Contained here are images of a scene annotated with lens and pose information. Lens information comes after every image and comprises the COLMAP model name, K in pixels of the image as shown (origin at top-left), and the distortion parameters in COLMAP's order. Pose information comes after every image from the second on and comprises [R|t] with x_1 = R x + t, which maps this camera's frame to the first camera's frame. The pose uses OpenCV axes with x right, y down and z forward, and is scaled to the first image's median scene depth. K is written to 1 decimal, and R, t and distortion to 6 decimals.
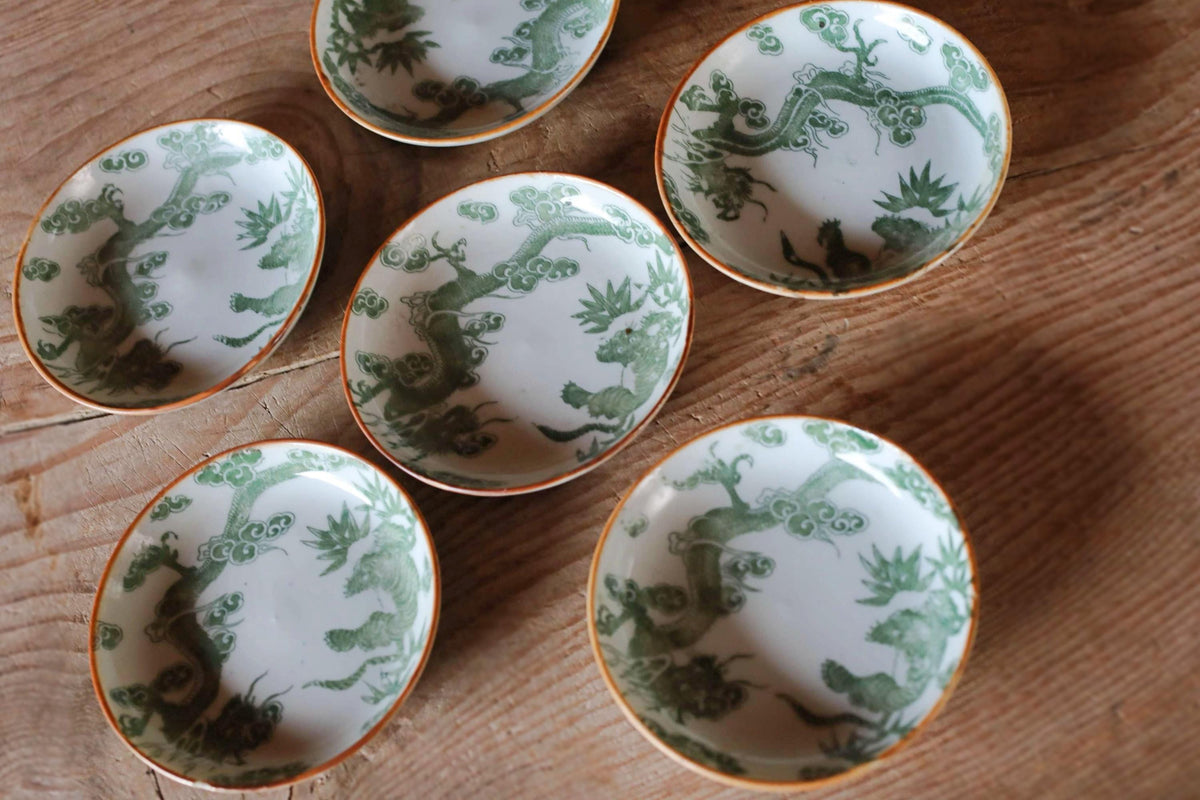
lens RADIAL K [[1799.0, 0, 600.0], [0, 1799.0, 400.0], [0, 0, 1]] dist [-0.054501, 0.346718]
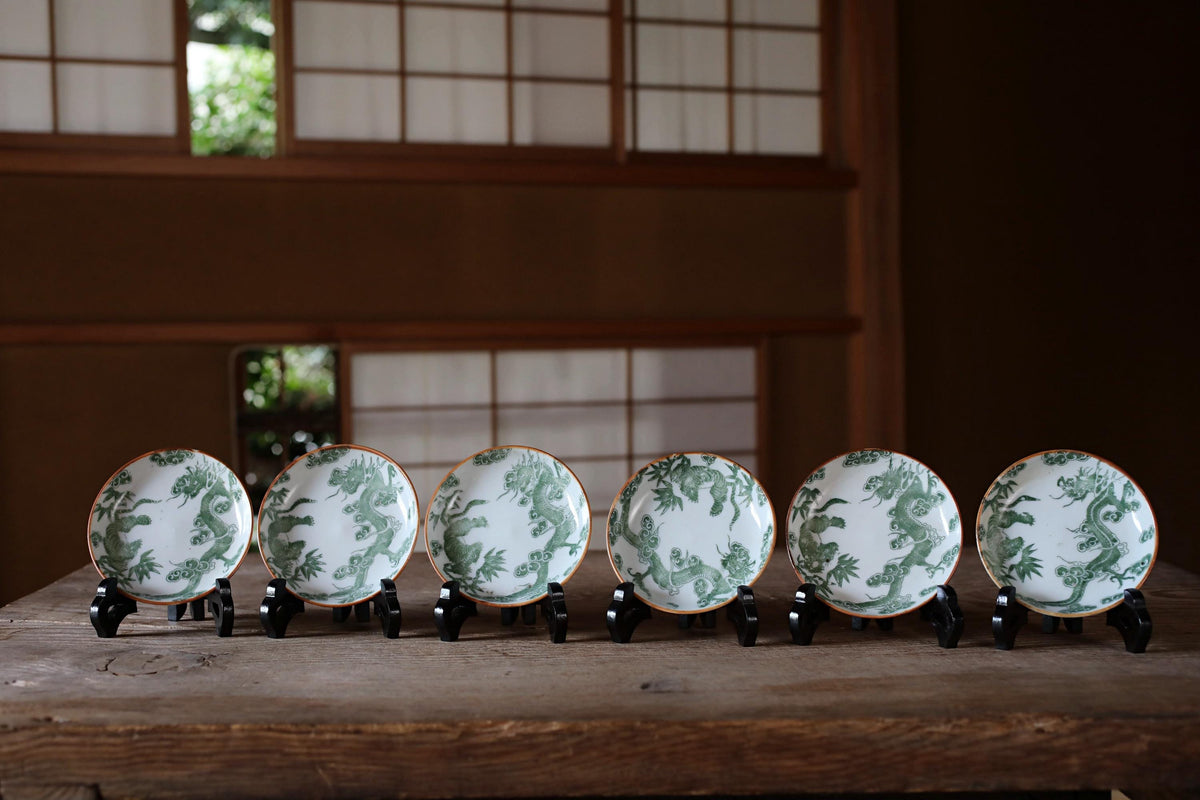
lens RADIAL K [[1799.0, 0, 600.0], [0, 1799.0, 400.0], [0, 0, 1]] dist [-0.054501, 0.346718]
pose [[-0.376075, 0.925016, -0.053968, 0.287669], [-0.700595, -0.245751, 0.669906, -1.060474], [0.606411, 0.289744, 0.740482, -0.836110]]
